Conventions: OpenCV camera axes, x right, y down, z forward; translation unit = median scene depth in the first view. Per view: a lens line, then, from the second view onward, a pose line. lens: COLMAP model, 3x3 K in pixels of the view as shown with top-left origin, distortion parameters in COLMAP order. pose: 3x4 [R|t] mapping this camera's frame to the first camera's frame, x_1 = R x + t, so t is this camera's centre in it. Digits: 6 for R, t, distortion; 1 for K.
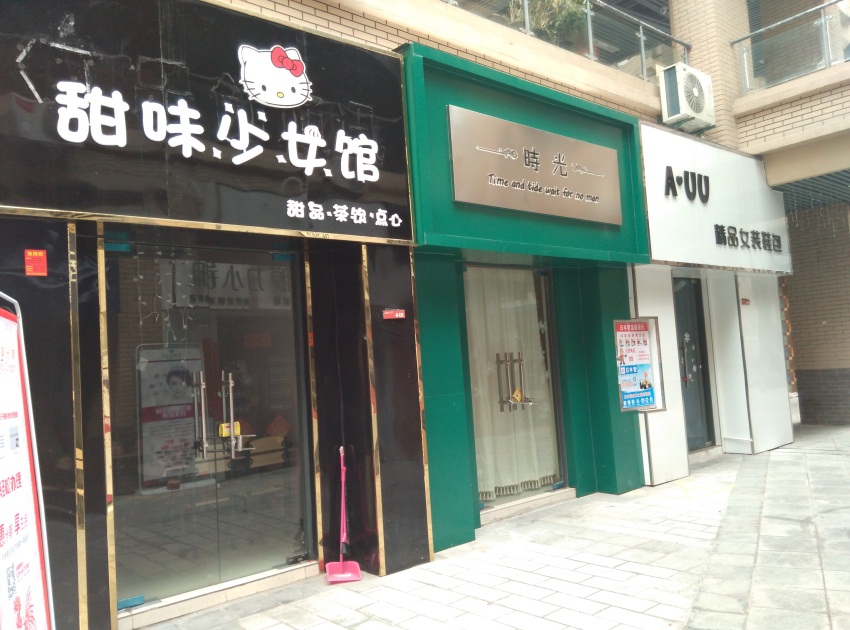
lens RADIAL K [[692.1, 0, 431.7], [0, 692.1, 328.6], [0, 0, 1]] dist [0.116660, -0.180449]
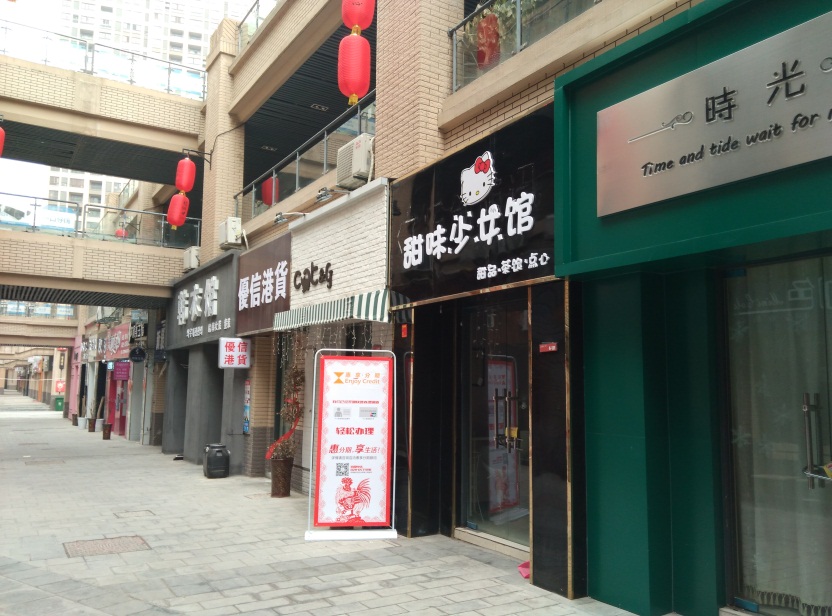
lens RADIAL K [[677.5, 0, 422.6], [0, 677.5, 321.3], [0, 0, 1]] dist [0.116660, -0.180449]
pose [[-0.153840, -0.029459, -0.987657, 1.092928], [0.048597, 0.998120, -0.037341, -0.033705], [0.986900, -0.053742, -0.152119, 1.056033]]
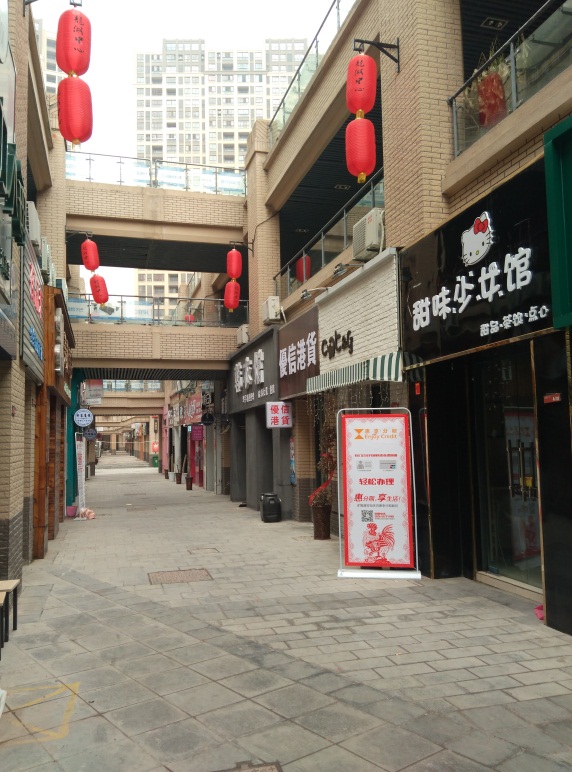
lens RADIAL K [[628.6, 0, 277.3], [0, 628.6, 398.5], [0, 0, 1]] dist [0.116660, -0.180449]
pose [[-0.432938, 0.014746, -0.901303, 1.118001], [0.096234, 0.994908, -0.029948, -0.034104], [0.896272, -0.099701, -0.432152, 1.137510]]
